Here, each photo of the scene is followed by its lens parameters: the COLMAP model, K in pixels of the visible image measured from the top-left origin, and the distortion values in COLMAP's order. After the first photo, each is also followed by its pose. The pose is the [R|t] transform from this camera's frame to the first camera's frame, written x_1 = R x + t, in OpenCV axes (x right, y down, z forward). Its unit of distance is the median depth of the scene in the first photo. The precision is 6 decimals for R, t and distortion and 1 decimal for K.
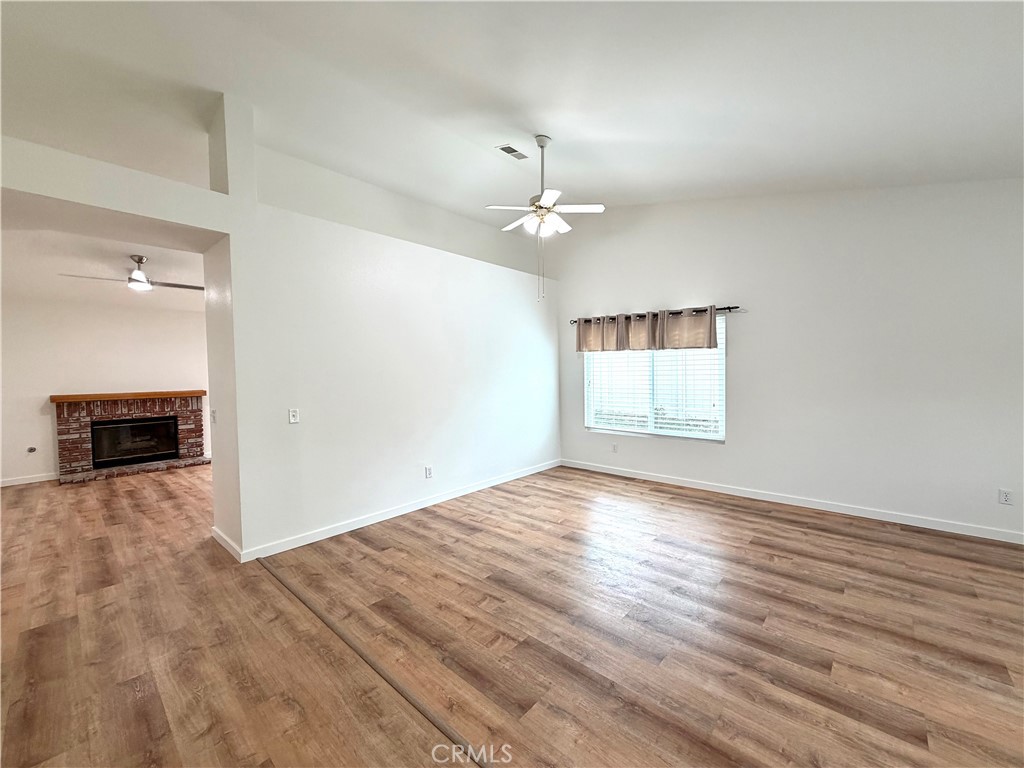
lens RADIAL K [[407.5, 0, 509.3], [0, 407.5, 385.8], [0, 0, 1]] dist [-0.002131, 0.000279]
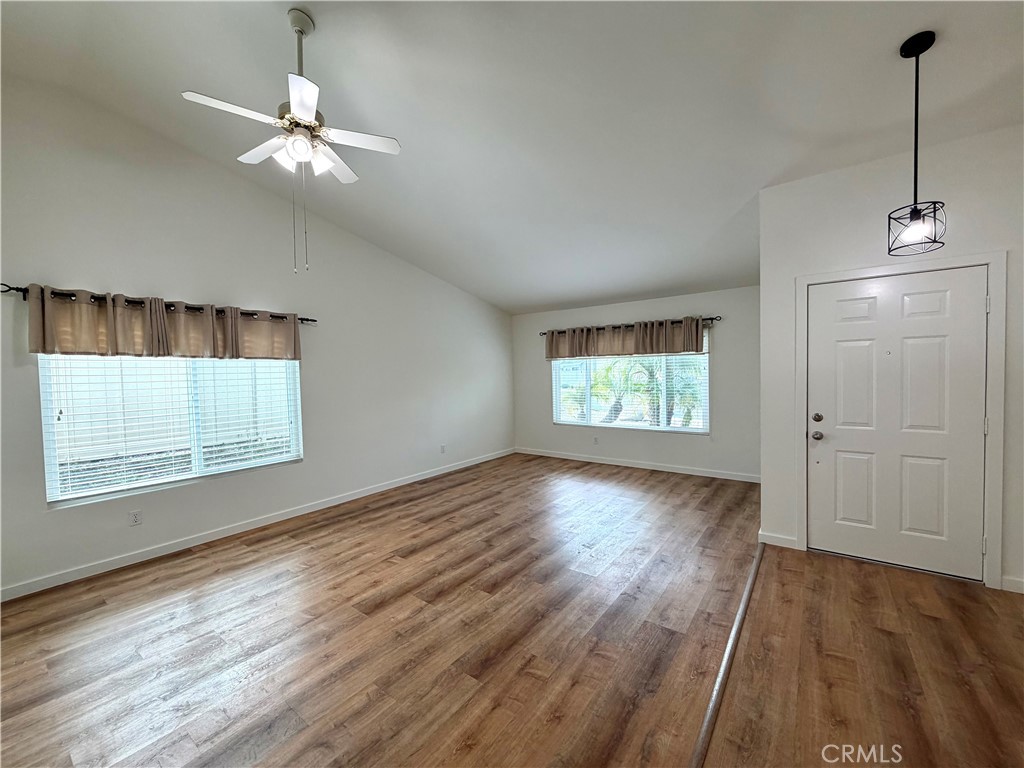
lens RADIAL K [[407.5, 0, 509.3], [0, 407.5, 385.8], [0, 0, 1]] dist [-0.002131, 0.000279]
pose [[-0.085842, -0.016171, 0.996178, -0.539418], [0.062203, 0.997831, 0.021558, -0.028263], [-0.994365, 0.063816, -0.084650, 0.703584]]
